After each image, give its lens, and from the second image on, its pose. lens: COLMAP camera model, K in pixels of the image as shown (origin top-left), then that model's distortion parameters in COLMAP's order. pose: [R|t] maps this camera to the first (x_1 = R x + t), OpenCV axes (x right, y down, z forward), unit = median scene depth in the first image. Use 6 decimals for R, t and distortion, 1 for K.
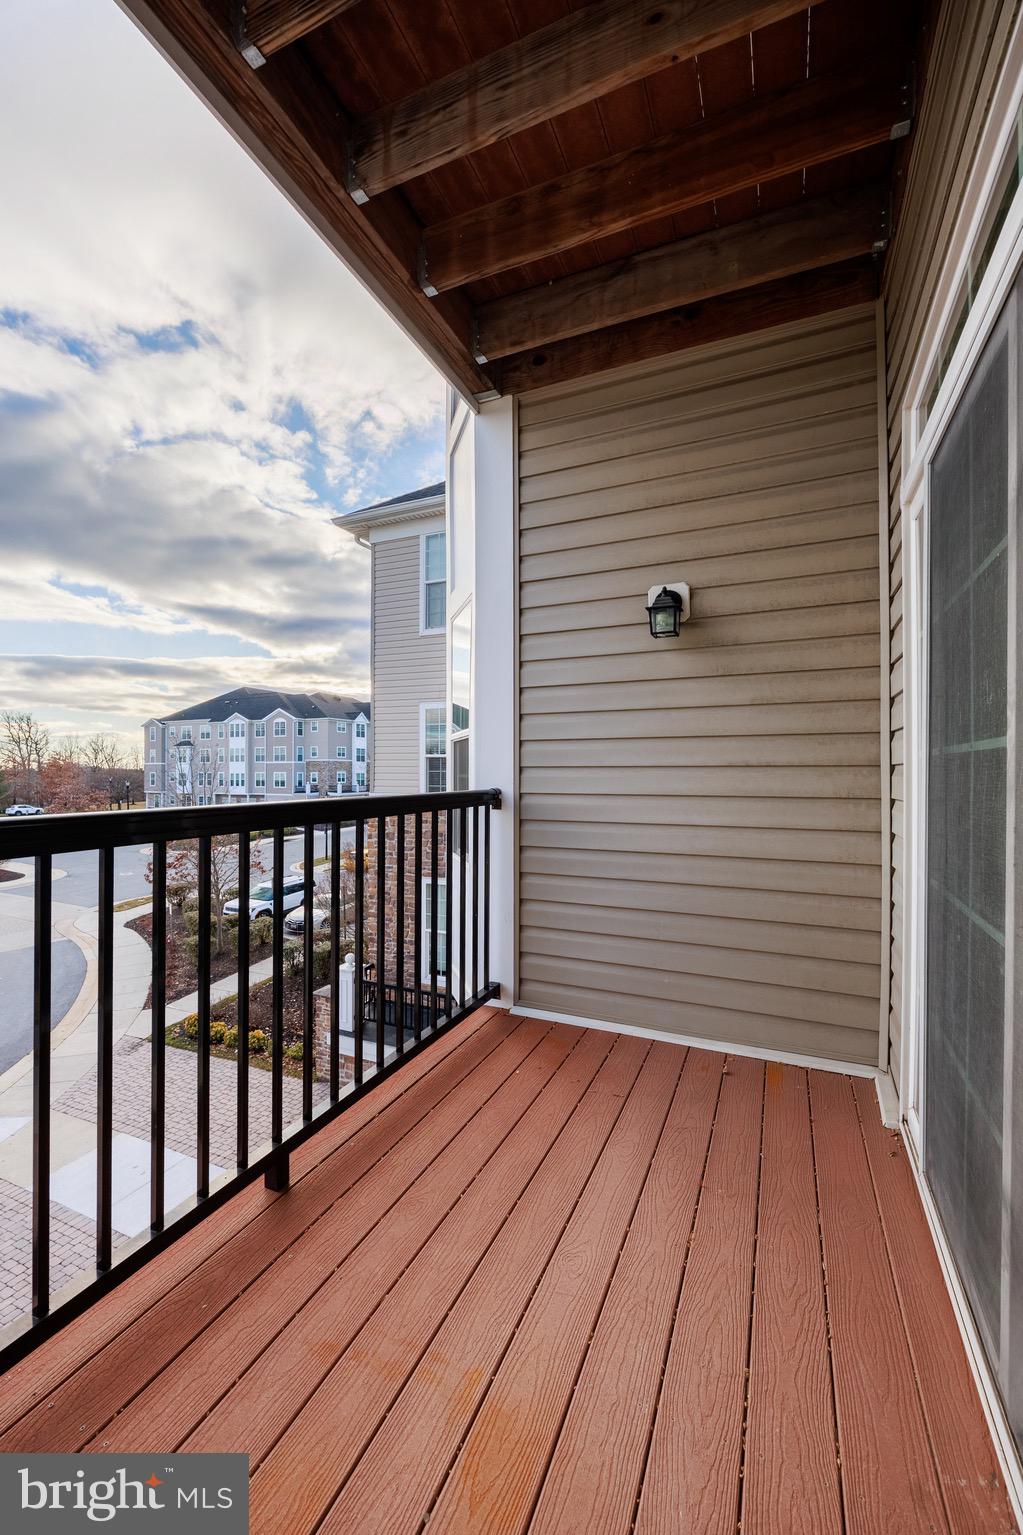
lens RADIAL K [[616.1, 0, 463.6], [0, 616.1, 781.7], [0, 0, 1]] dist [0.000004, 0.000218]
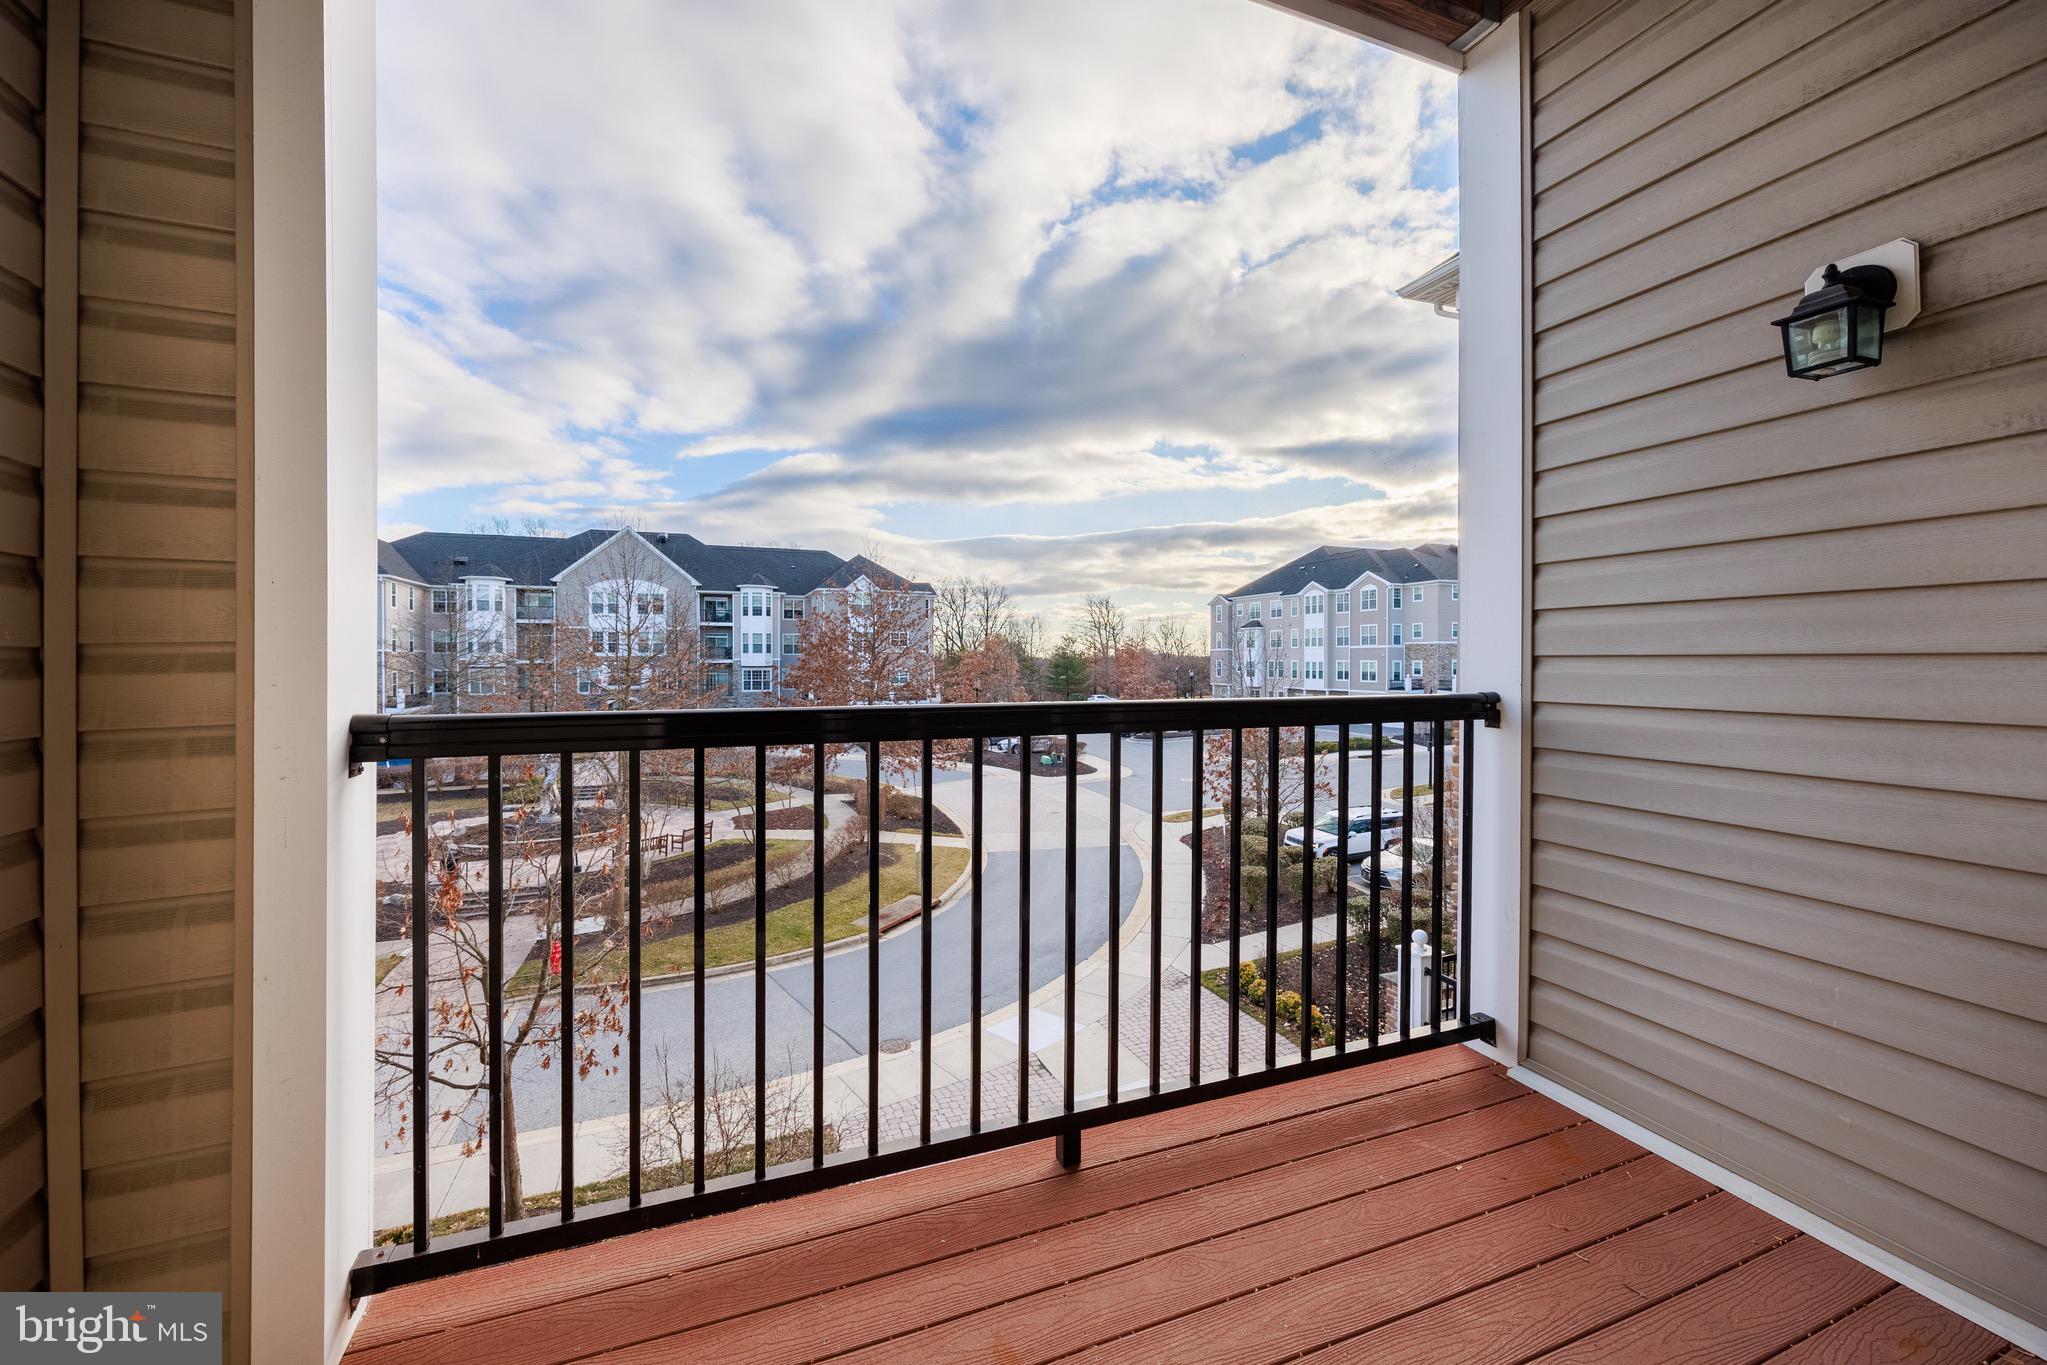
lens RADIAL K [[821.6, 0, 1023.5], [0, 821.6, 682.5], [0, 0, 1]] dist [0.000004, 0.000218]
pose [[0.708766, 0.021141, -0.705127, 0.102414], [-0.011705, 0.999766, 0.018209, -0.002705], [0.705346, -0.004652, 0.708848, 0.041765]]
